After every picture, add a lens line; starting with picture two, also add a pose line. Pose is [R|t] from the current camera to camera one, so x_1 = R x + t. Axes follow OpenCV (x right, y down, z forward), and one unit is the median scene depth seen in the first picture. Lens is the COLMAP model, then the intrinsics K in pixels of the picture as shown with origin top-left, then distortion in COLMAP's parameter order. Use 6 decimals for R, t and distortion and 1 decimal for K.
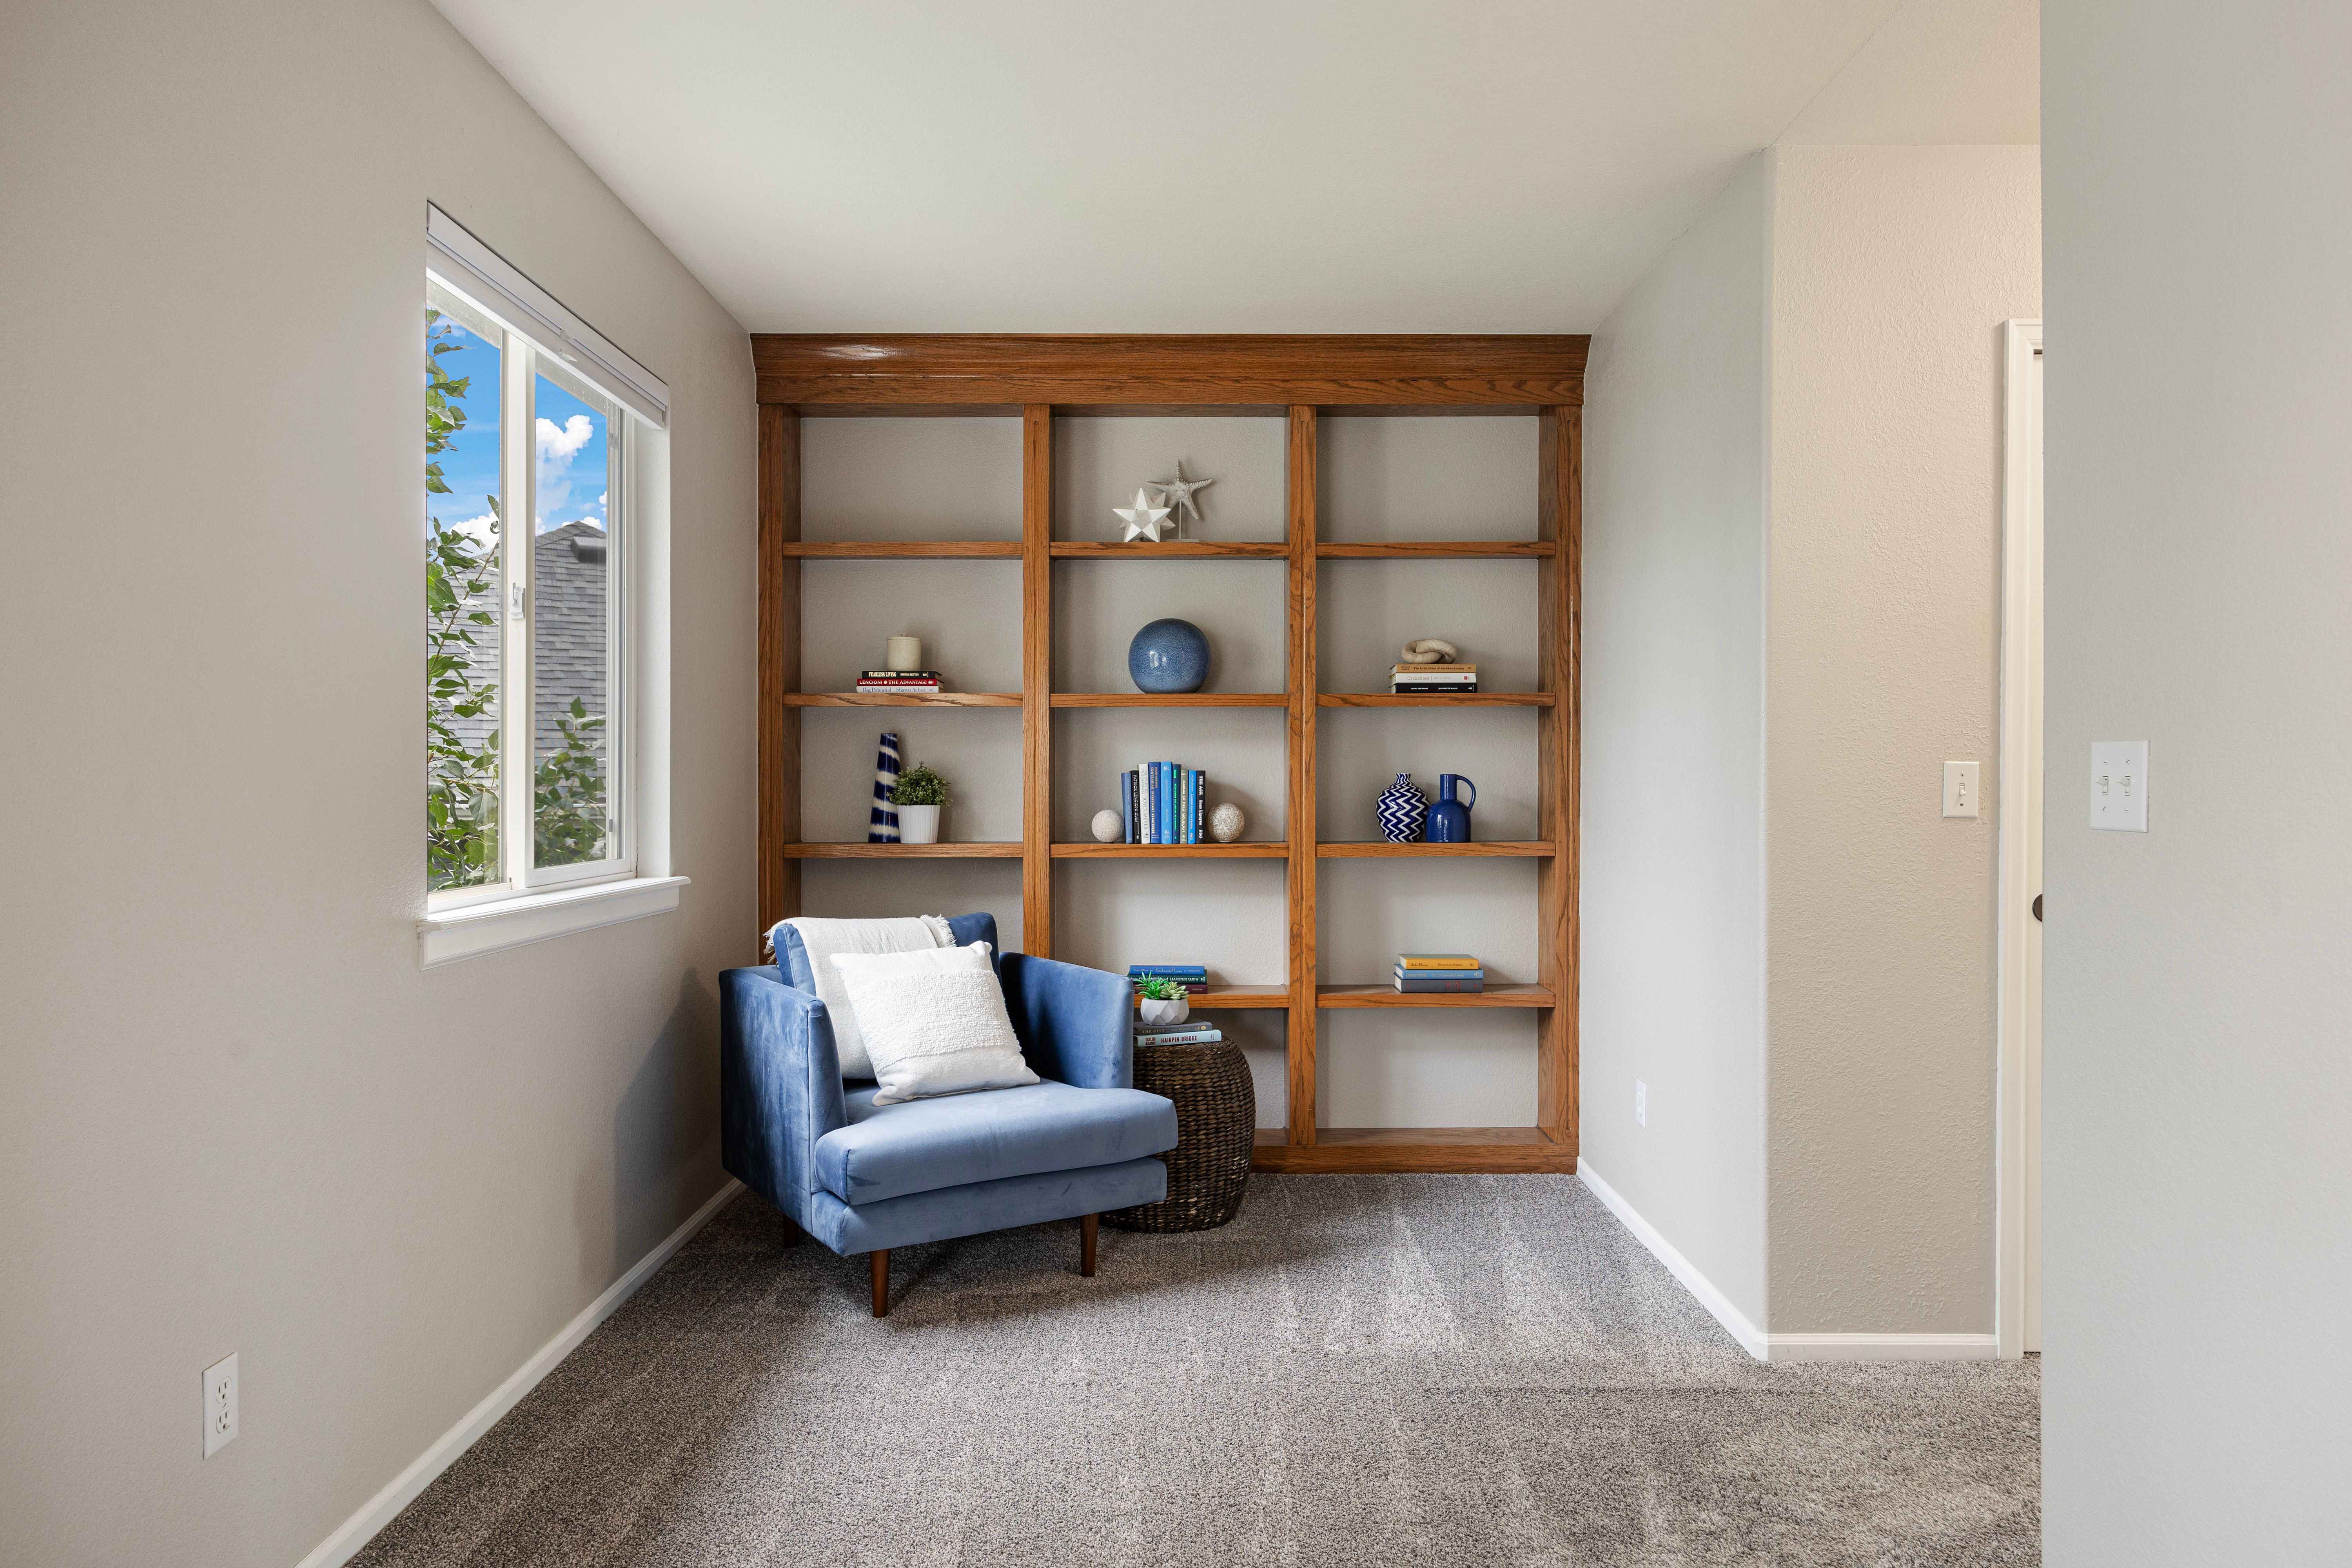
lens RADIAL K [[1540.4, 0, 1176.0], [0, 1540.4, 784.0], [0, 0, 1]] dist [0.001112, -0.001666]
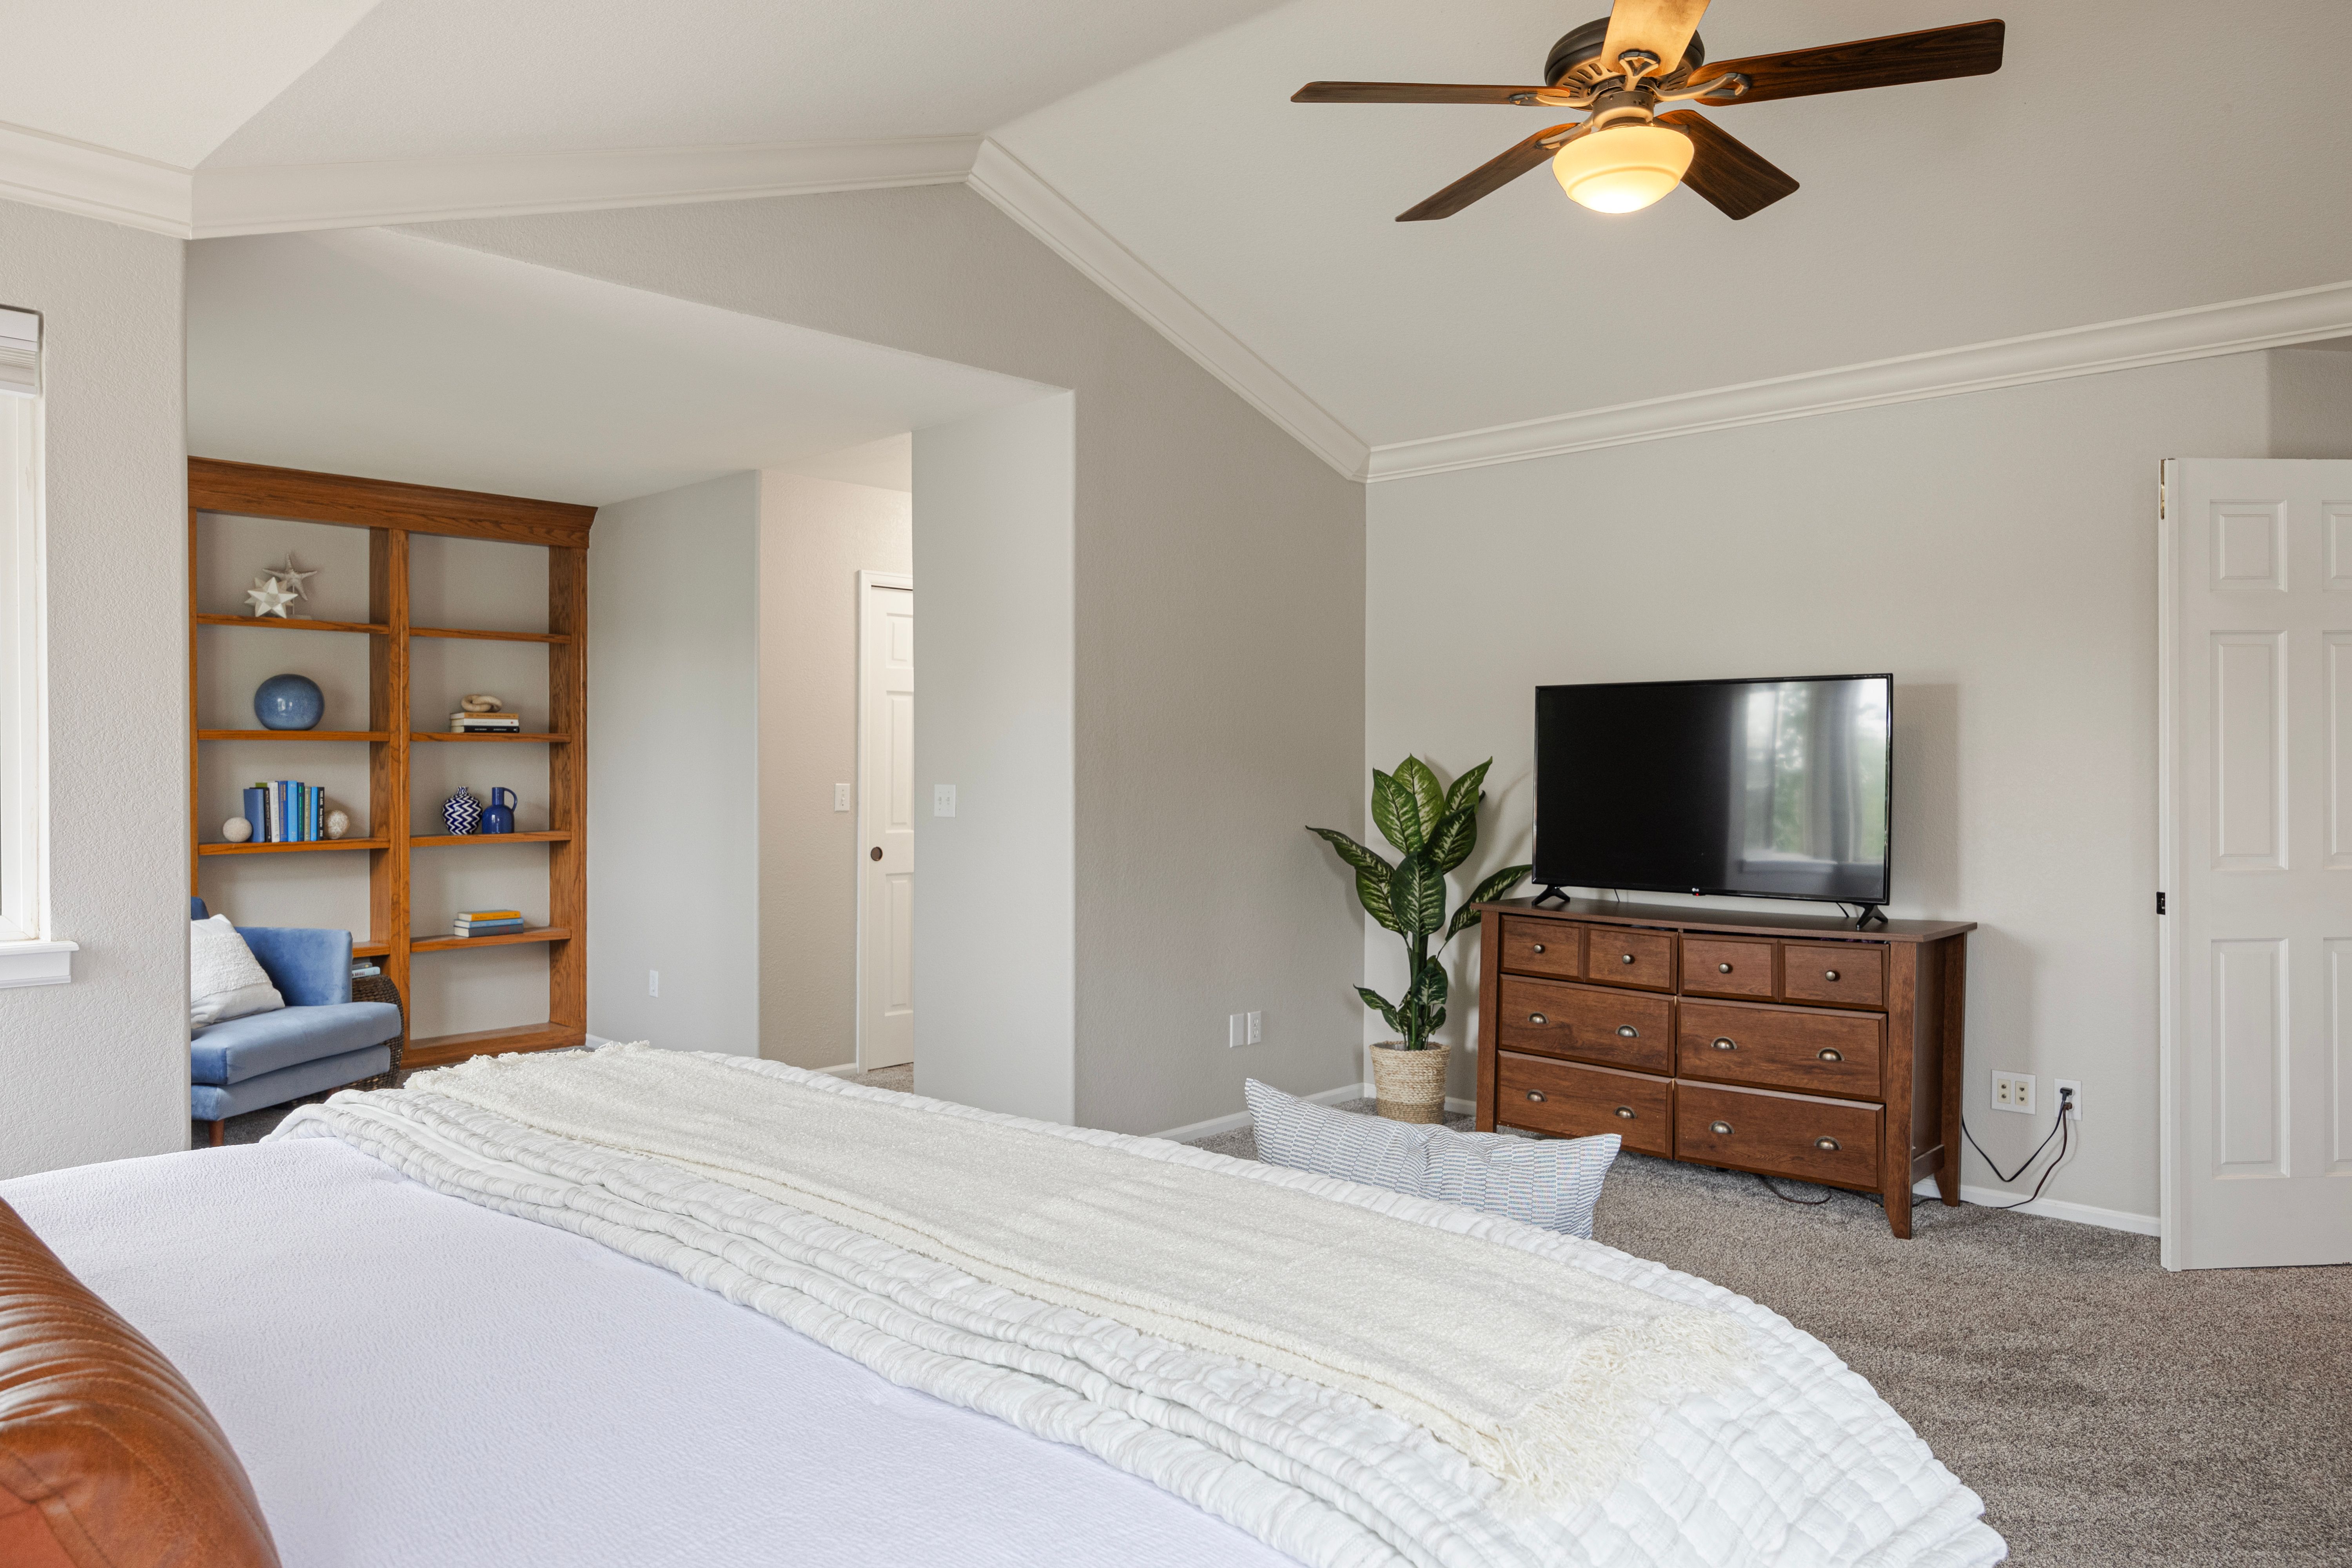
lens RADIAL K [[1540.4, 0, 1176.0], [0, 1540.4, 784.0], [0, 0, 1]] dist [0.001112, -0.001666]
pose [[0.680595, -0.010014, 0.732592, -0.465168], [0.002681, 0.999934, 0.011177, -0.024553], [-0.732655, -0.005643, 0.680577, -0.483897]]
